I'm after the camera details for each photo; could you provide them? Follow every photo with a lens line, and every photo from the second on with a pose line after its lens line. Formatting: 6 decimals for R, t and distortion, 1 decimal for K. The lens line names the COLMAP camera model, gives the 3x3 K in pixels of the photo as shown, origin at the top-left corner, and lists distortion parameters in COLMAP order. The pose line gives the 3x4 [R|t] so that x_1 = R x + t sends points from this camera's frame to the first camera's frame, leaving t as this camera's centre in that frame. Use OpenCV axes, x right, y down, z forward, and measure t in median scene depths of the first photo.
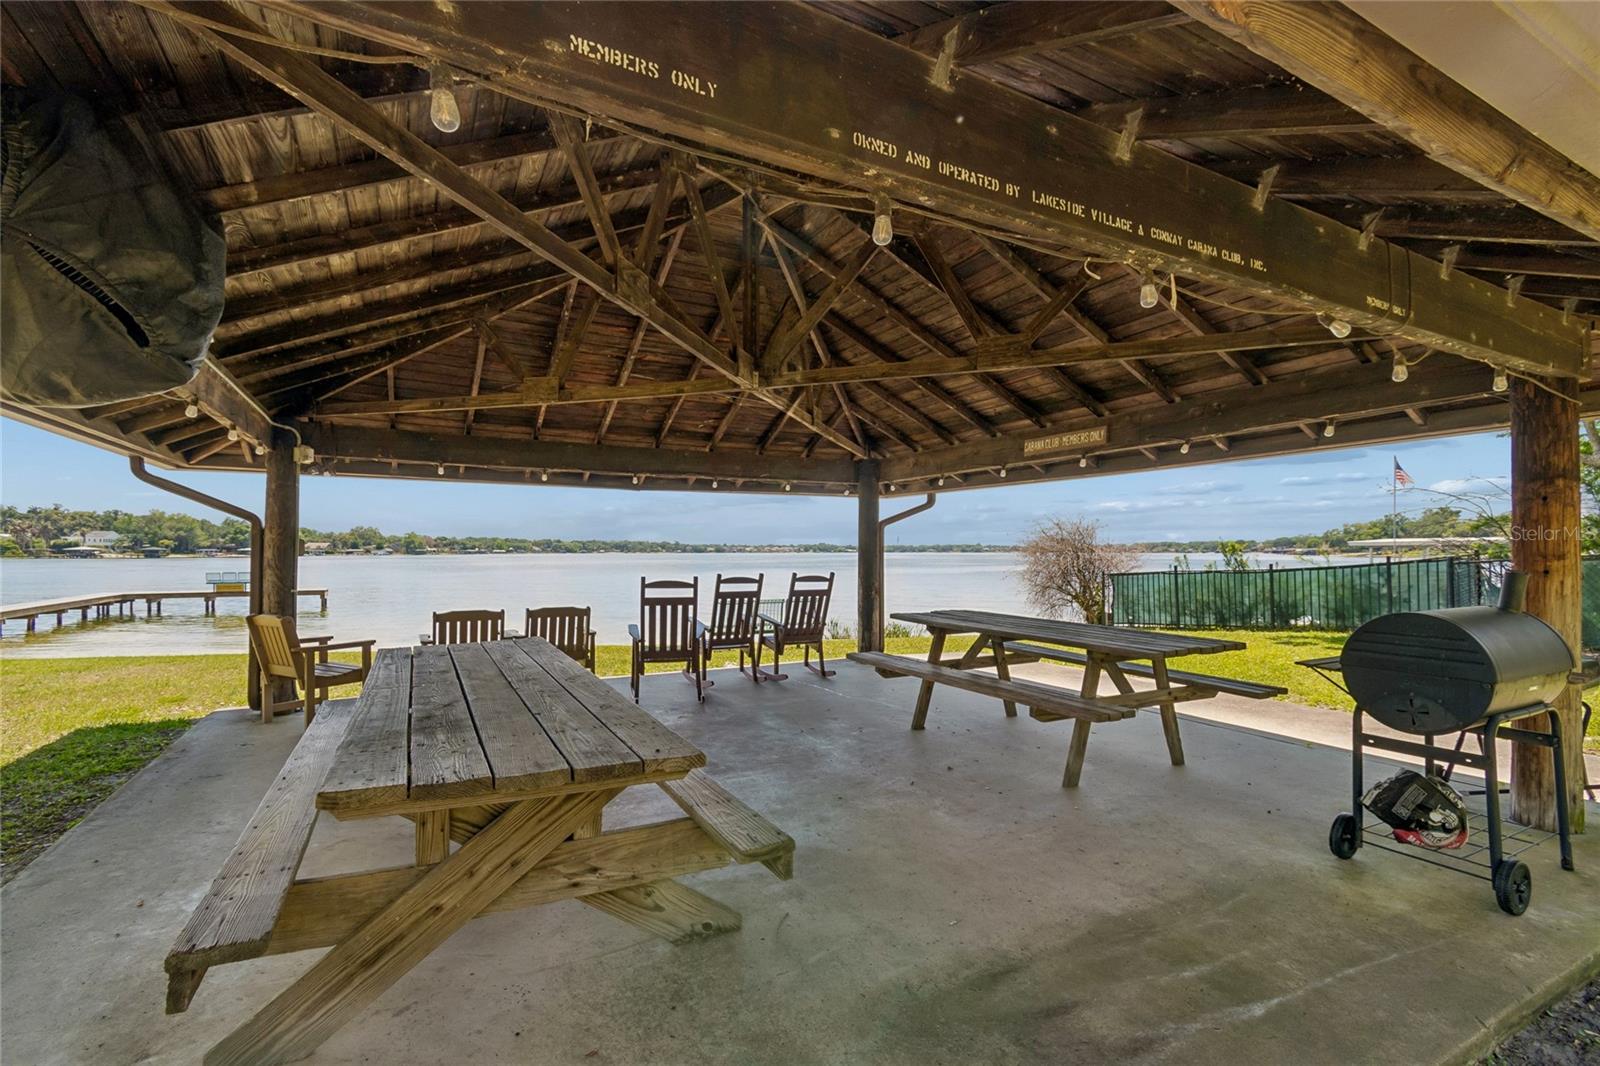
lens RADIAL K [[717.0, 0, 788.5], [0, 717.0, 546.6], [0, 0, 1]] dist [0.006533, -0.003472]
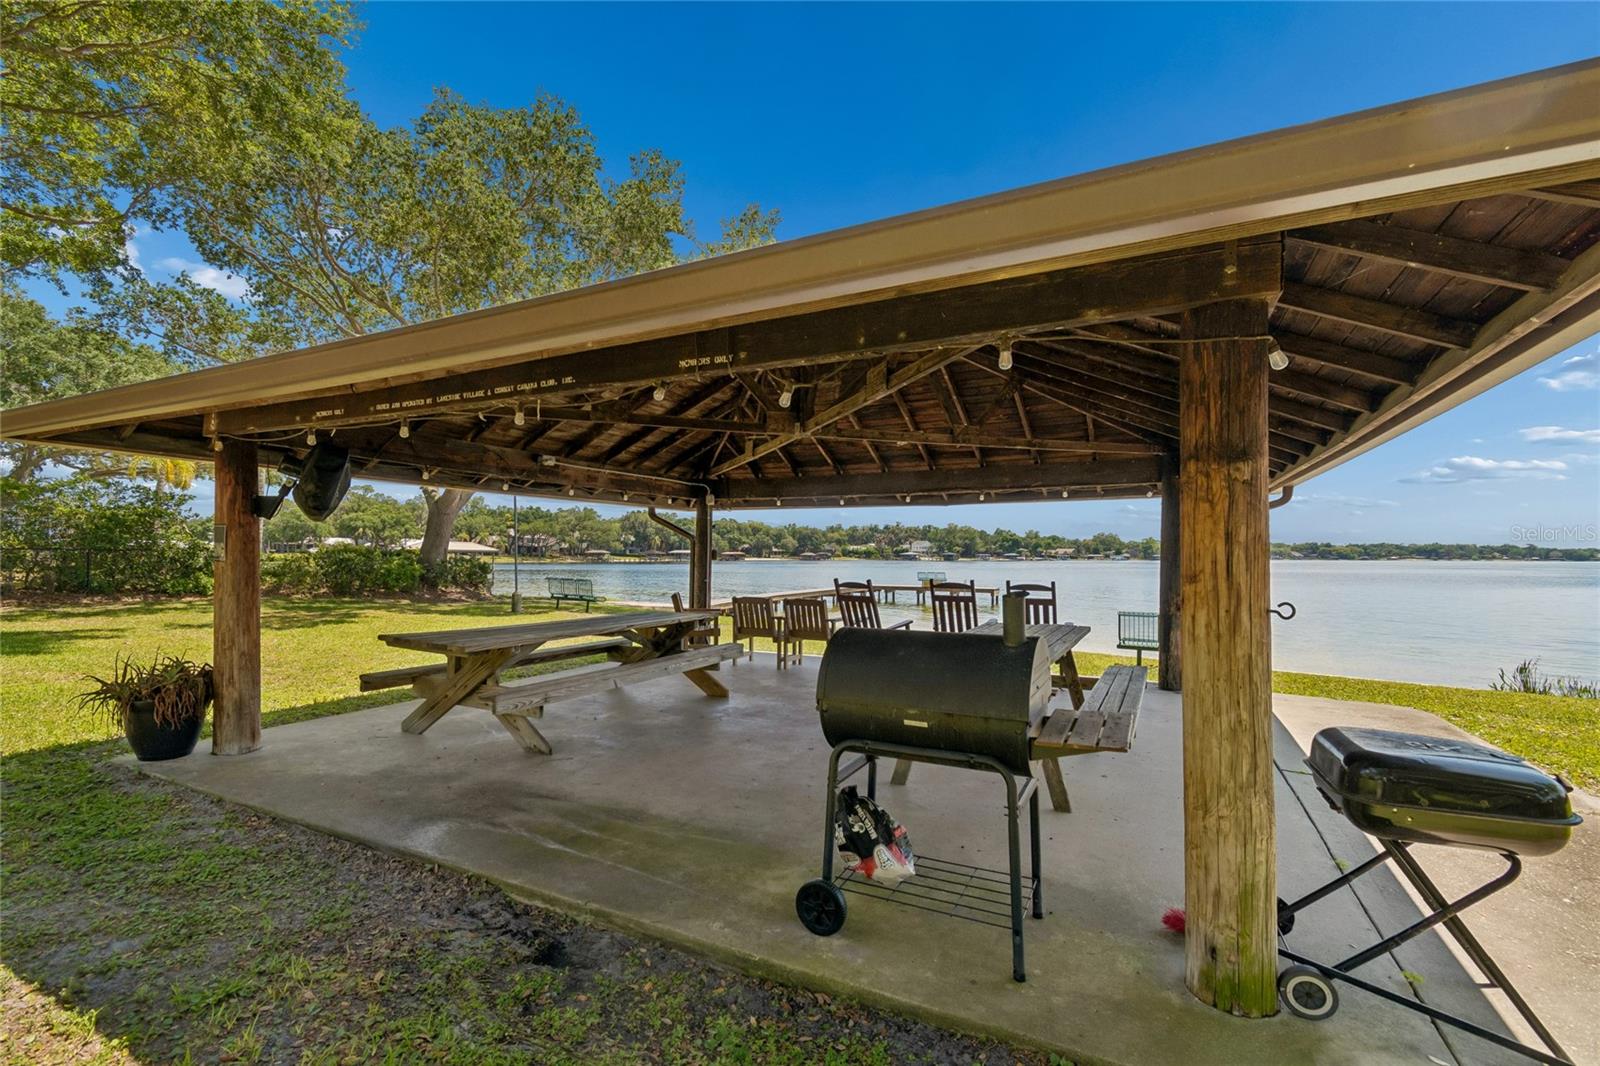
lens RADIAL K [[717.0, 0, 780.1], [0, 717.0, 555.6], [0, 0, 1]] dist [0.006533, -0.003472]
pose [[0.569434, 0.003824, -0.822028, 0.144314], [0.000341, 0.999988, 0.004889, -0.001033], [0.822037, -0.003064, 0.569426, 0.031892]]
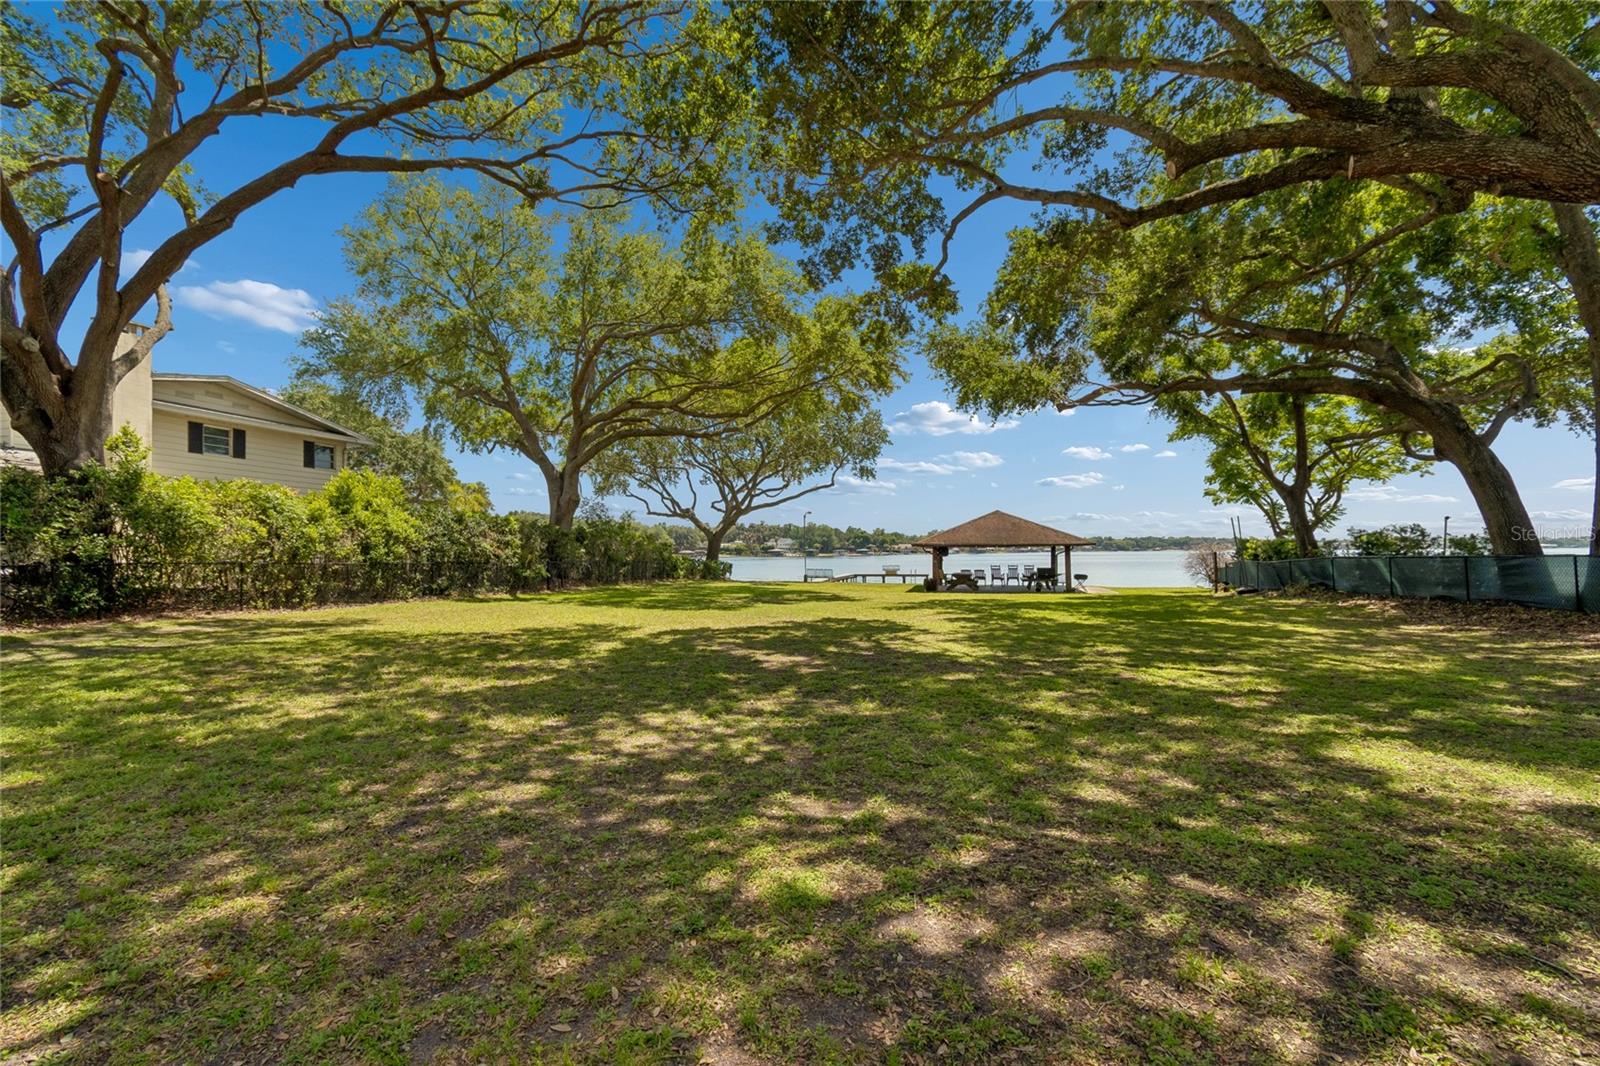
lens RADIAL K [[717.0, 0, 790.8], [0, 717.0, 538.6], [0, 0, 1]] dist [0.006533, -0.003472]
pose [[0.742461, -0.015310, -0.669714, 0.558913], [0.009923, 0.999880, -0.011857, -0.027299], [0.669815, 0.002157, 0.742525, -1.021049]]
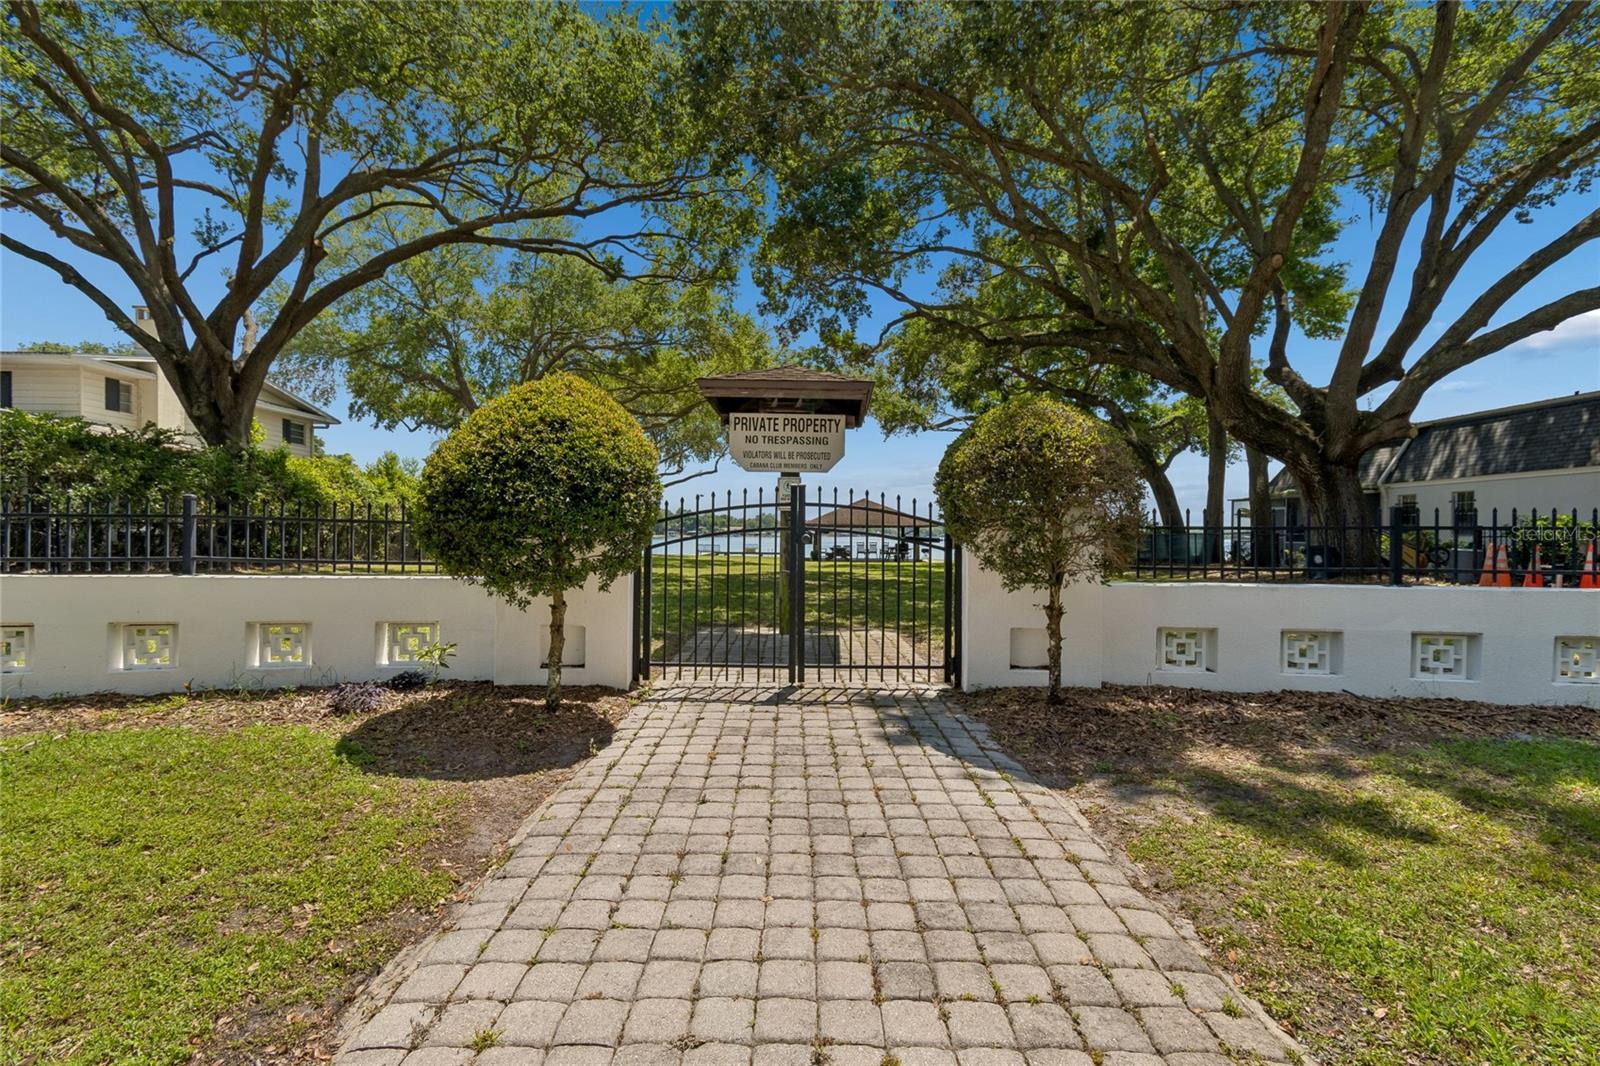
lens RADIAL K [[717.0, 0, 807.2], [0, 717.0, 542.9], [0, 0, 1]] dist [0.006533, -0.003472]
pose [[0.890685, 0.014717, -0.454382, 0.598257], [-0.007040, 0.999803, 0.018582, -0.019777], [0.454566, -0.013352, 0.890613, -1.305549]]
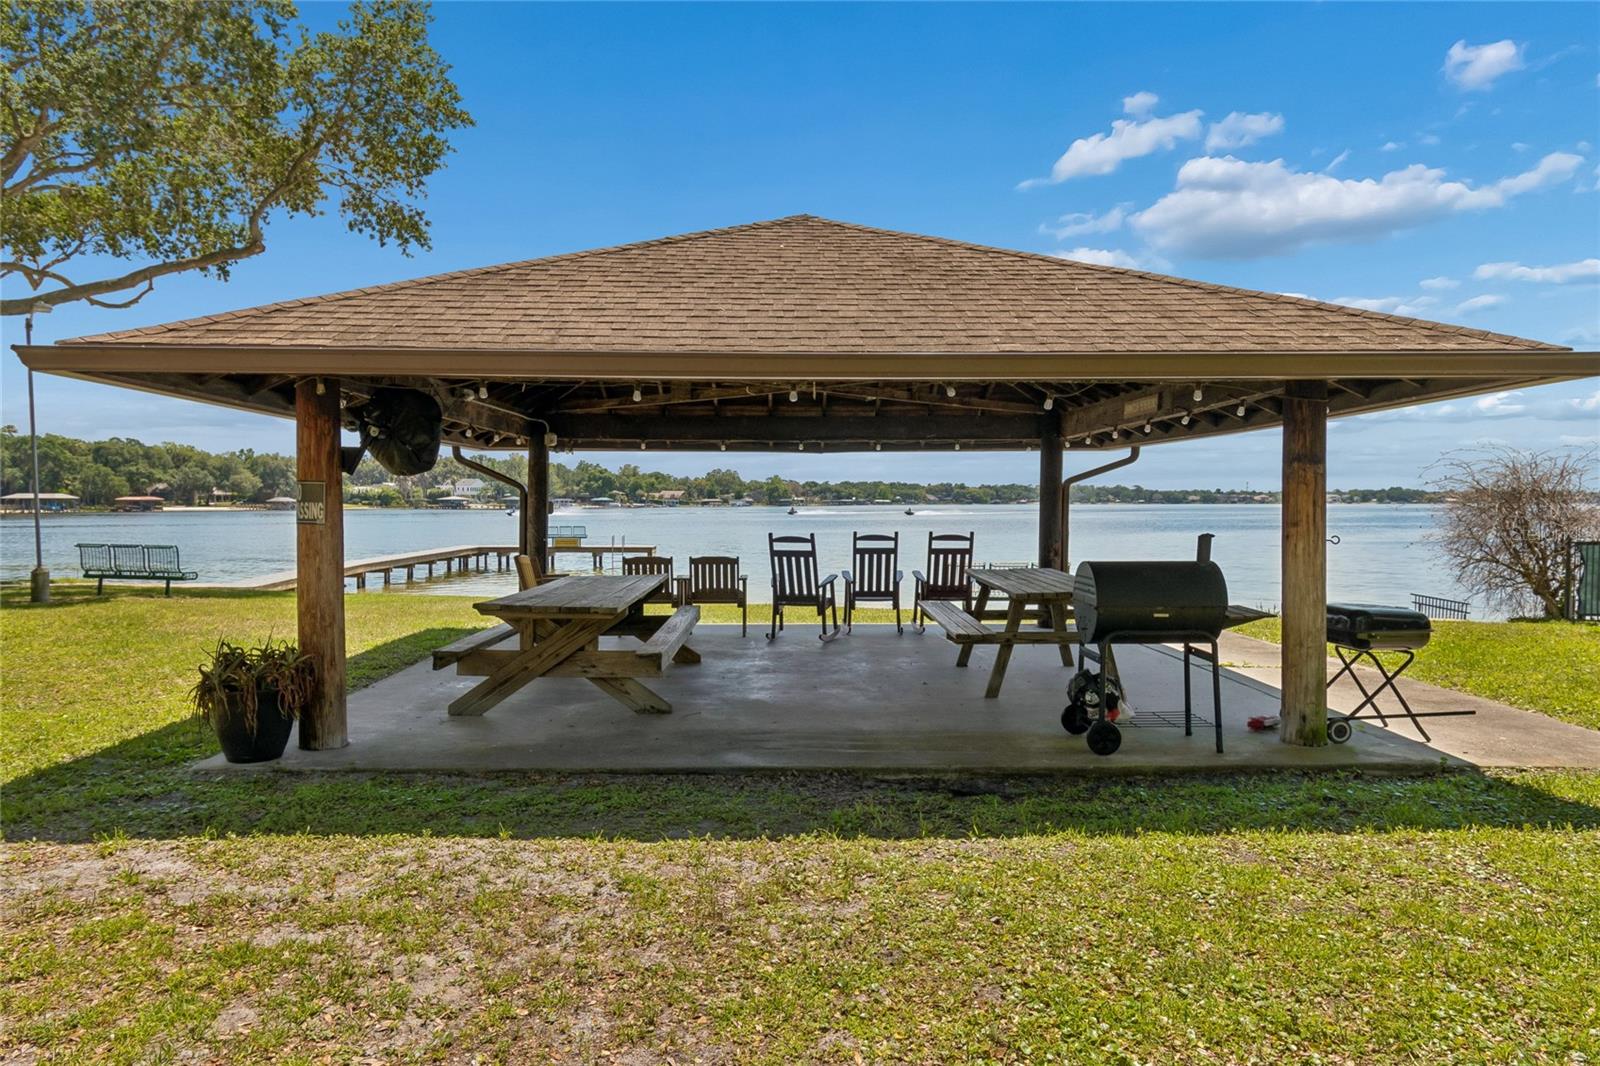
lens RADIAL K [[1067.5, 0, 799.6], [0, 1067.5, 531.2], [0, 0, 1]] dist [0.003837, -0.001961]
pose [[0.894669, 0.012988, -0.446542, 0.116627], [0.002474, 0.999418, 0.034025, -0.004031], [0.446724, -0.031546, 0.894116, -0.107364]]
